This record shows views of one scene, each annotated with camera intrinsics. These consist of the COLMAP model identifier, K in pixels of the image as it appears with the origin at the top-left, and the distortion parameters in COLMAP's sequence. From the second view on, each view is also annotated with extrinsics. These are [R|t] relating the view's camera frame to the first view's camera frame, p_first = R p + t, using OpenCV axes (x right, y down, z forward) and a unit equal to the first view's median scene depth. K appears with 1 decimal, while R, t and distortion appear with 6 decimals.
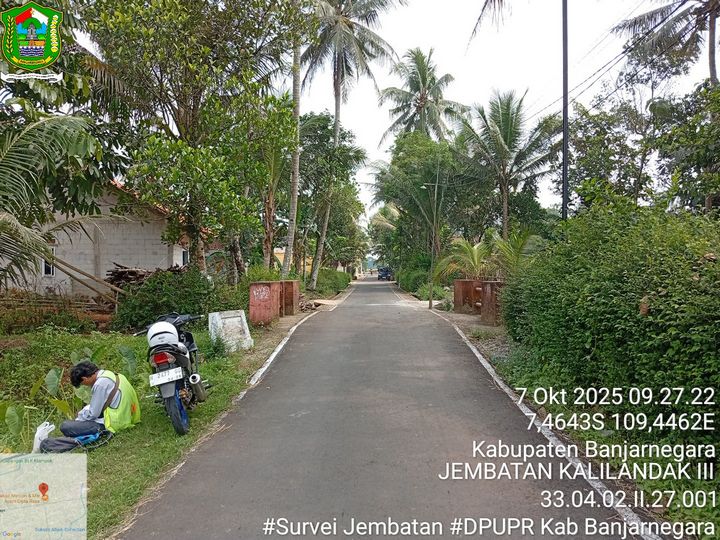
lens RADIAL K [[553.5, 0, 356.2], [0, 553.5, 251.2], [0, 0, 1]] dist [0.083791, -0.181027]
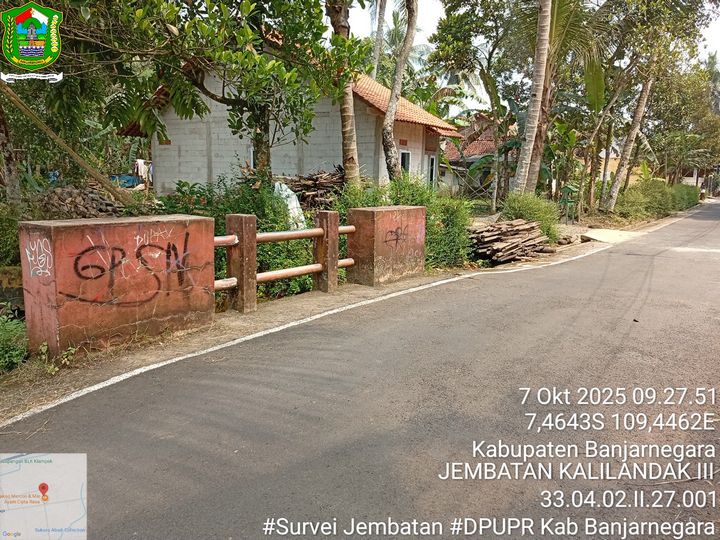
lens RADIAL K [[553.5, 0, 358.8], [0, 553.5, 267.3], [0, 0, 1]] dist [0.083791, -0.181027]
pose [[0.824018, 0.108404, -0.556095, 0.043249], [0.000493, 0.981387, 0.192041, 0.004474], [0.566563, -0.158520, 0.808627, 0.206557]]
